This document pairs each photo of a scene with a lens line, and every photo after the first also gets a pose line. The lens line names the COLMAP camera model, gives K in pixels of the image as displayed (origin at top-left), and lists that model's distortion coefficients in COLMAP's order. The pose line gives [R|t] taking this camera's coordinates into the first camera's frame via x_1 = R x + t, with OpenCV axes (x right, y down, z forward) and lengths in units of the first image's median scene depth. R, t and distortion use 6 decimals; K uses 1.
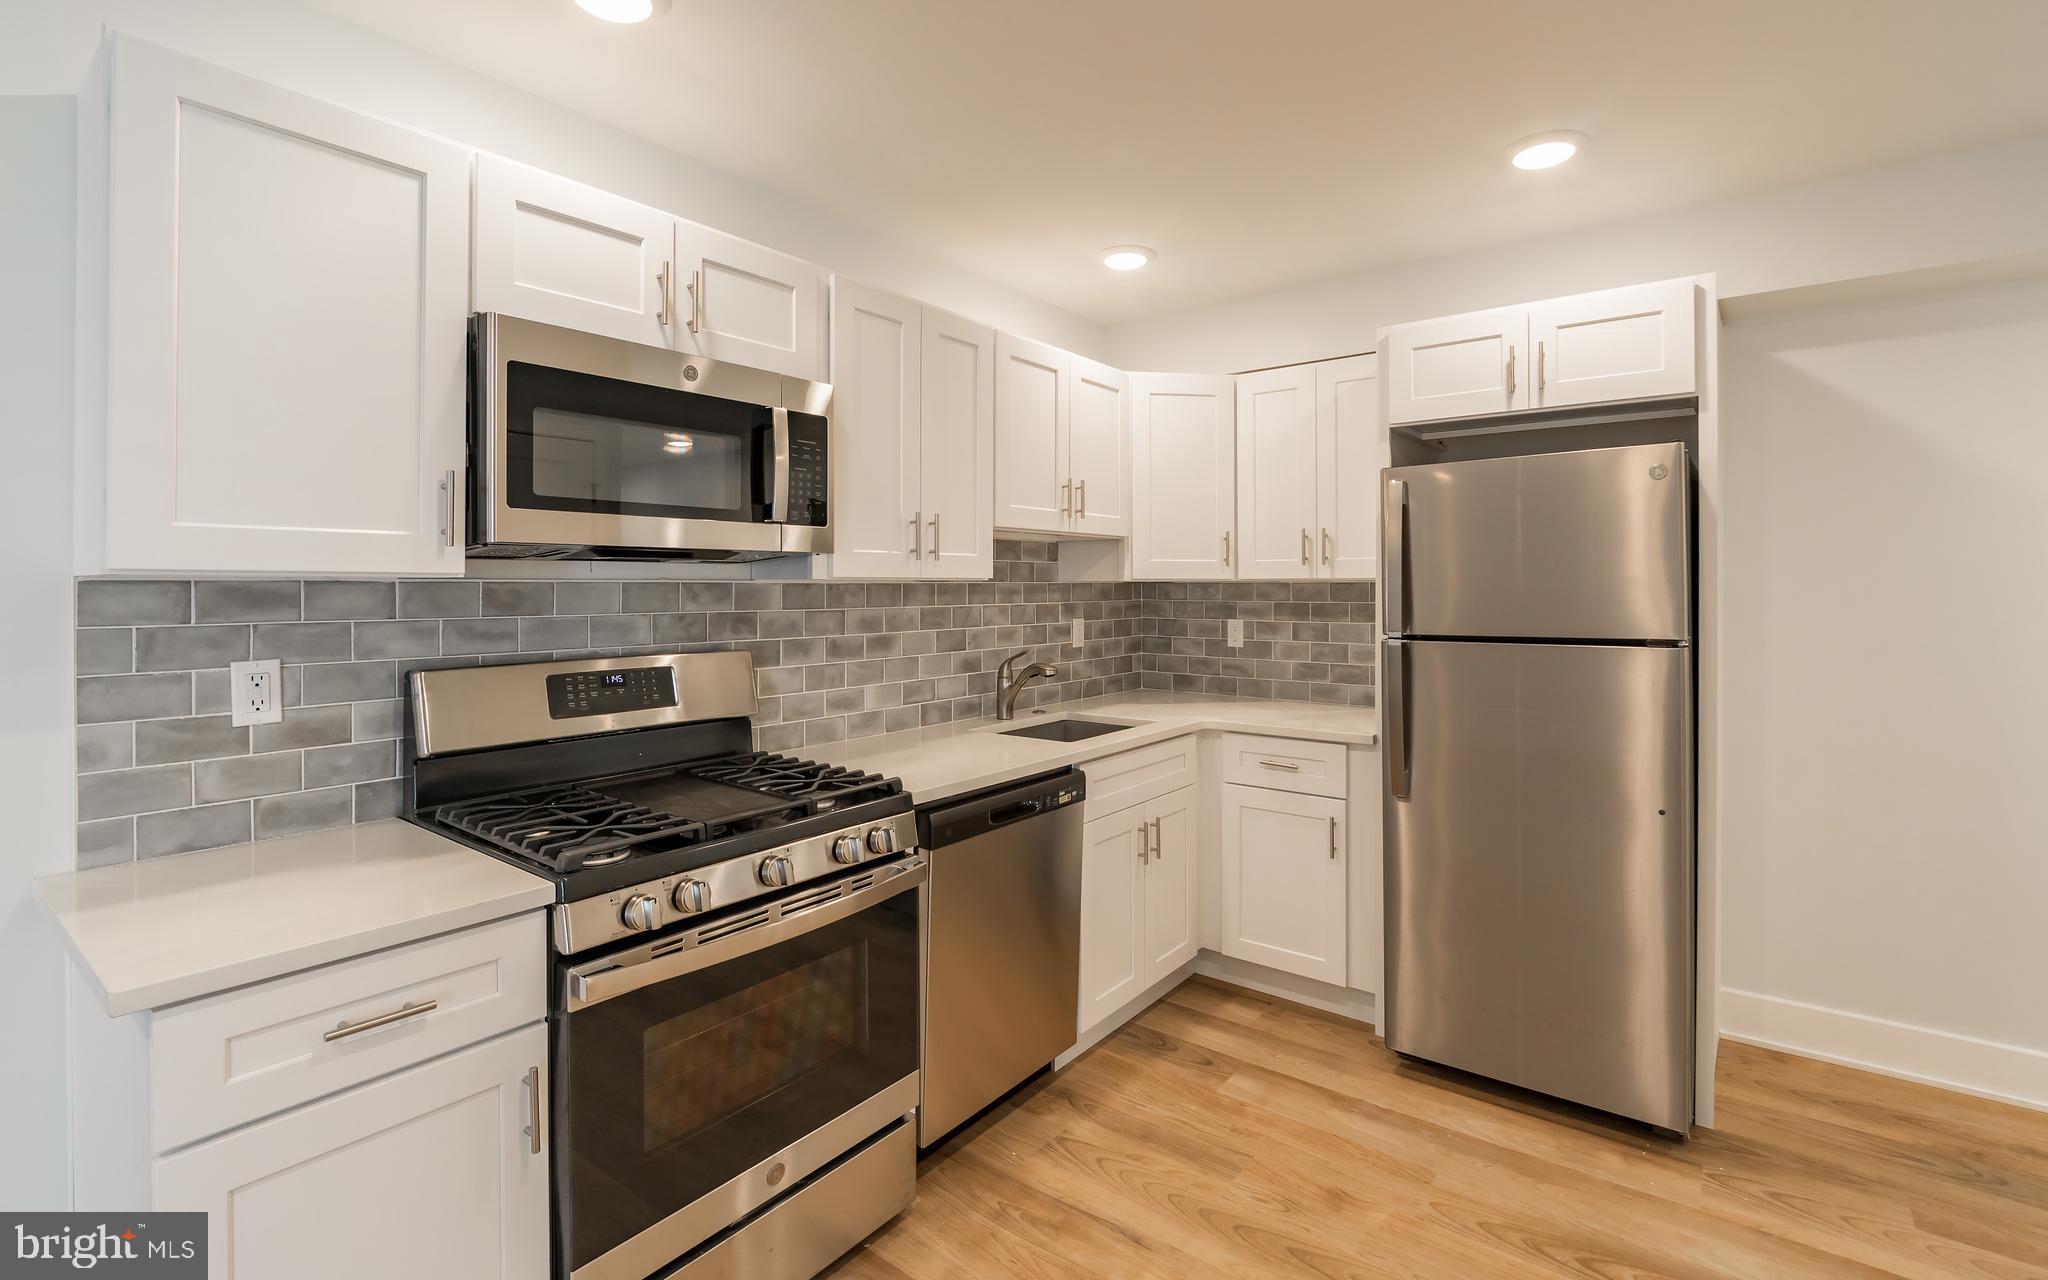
lens RADIAL K [[908.7, 0, 1049.7], [0, 908.7, 585.5], [0, 0, 1]] dist [-0.015503, 0.000460]
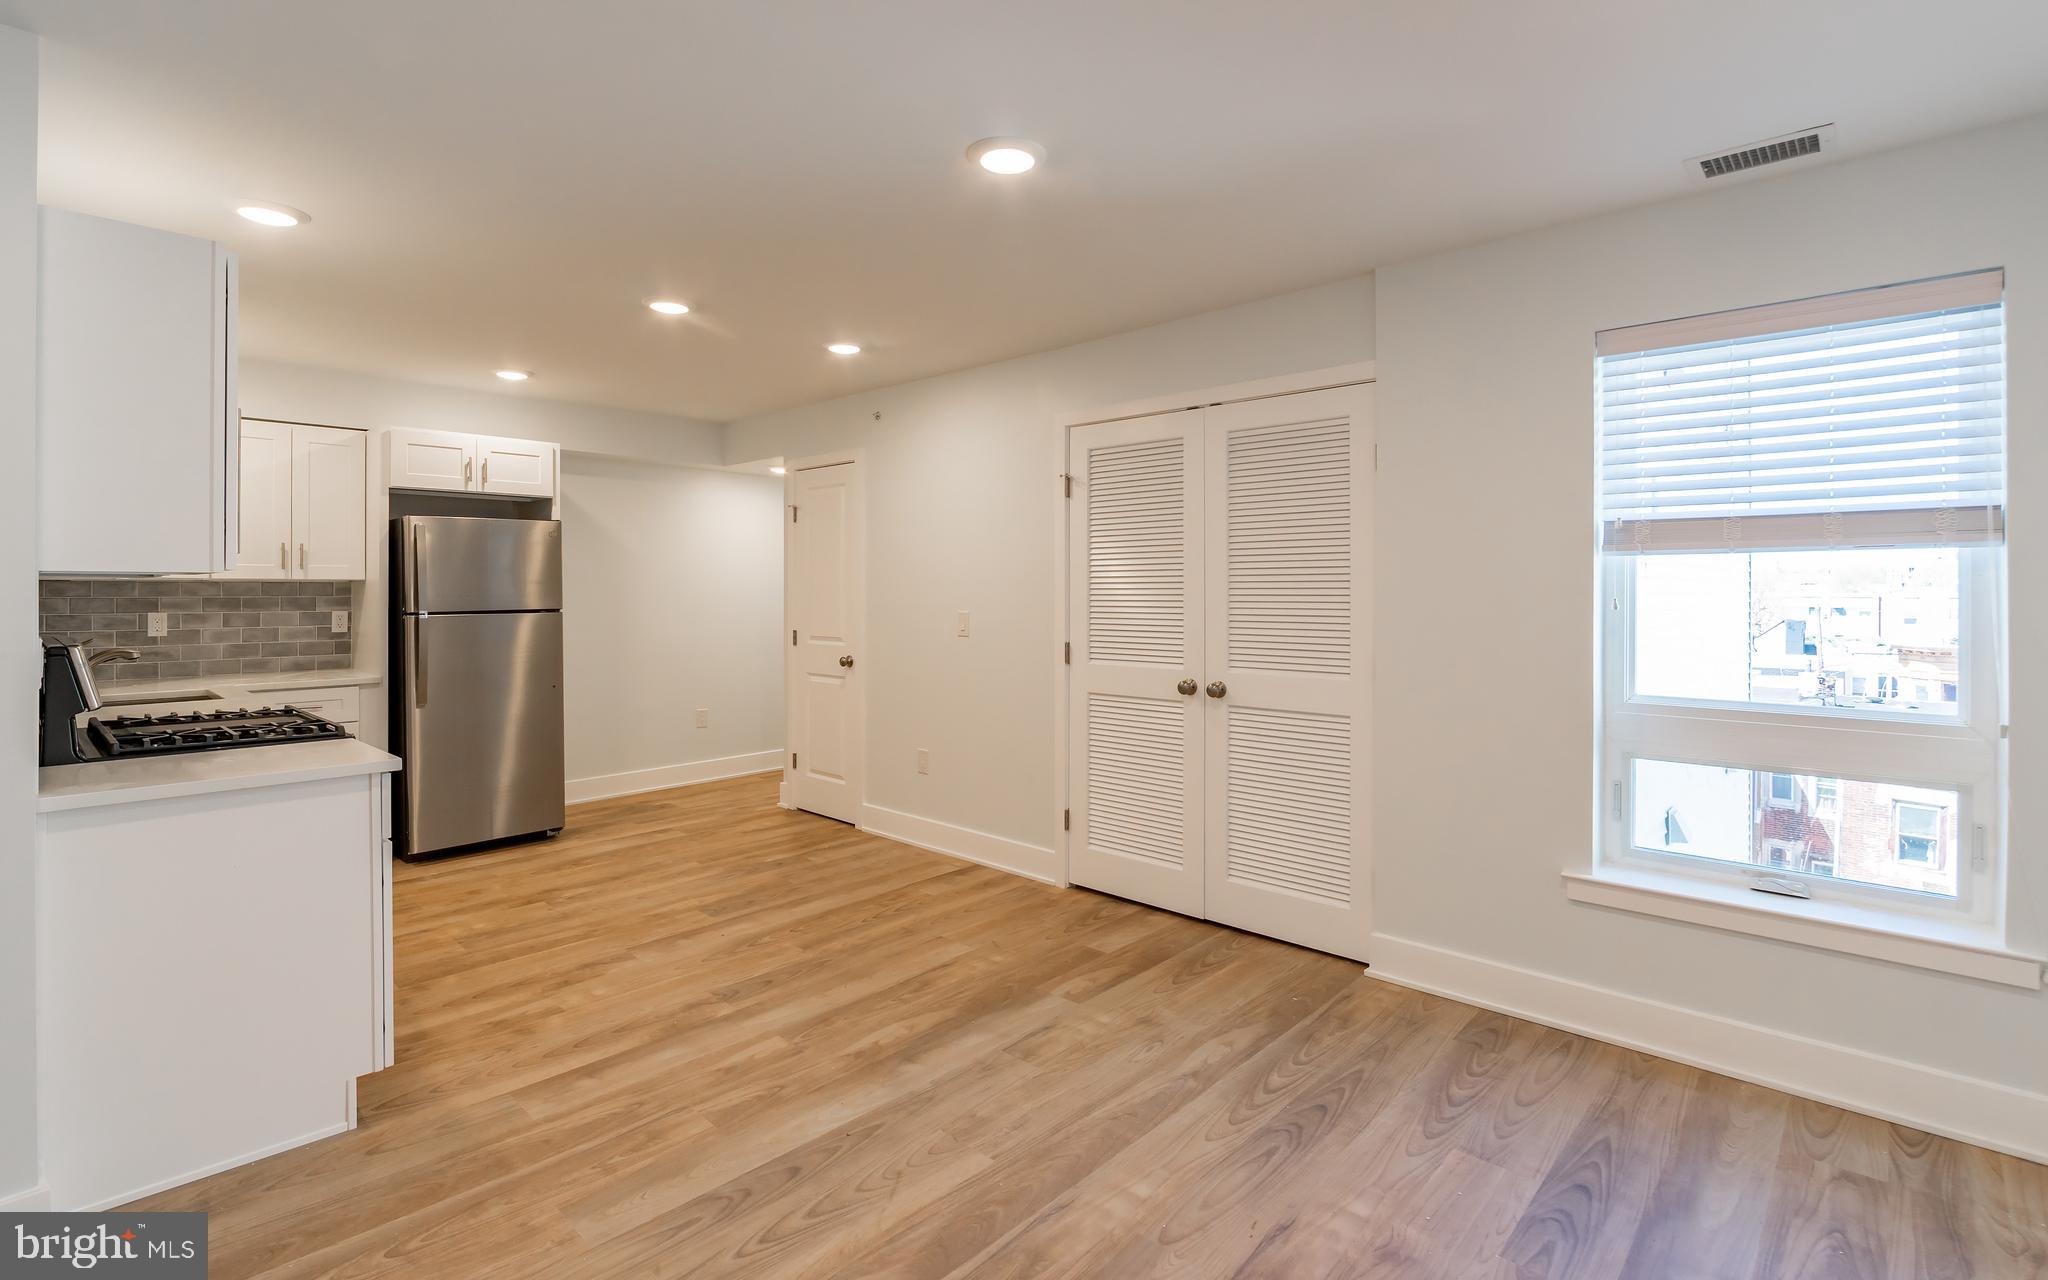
lens RADIAL K [[908.7, 0, 1034.8], [0, 908.7, 599.2], [0, 0, 1]] dist [-0.015503, 0.000460]
pose [[0.094023, -0.018560, 0.995397, -1.128344], [-0.005869, 0.999799, 0.019196, -0.011502], [-0.995553, -0.007647, 0.093895, -0.310130]]
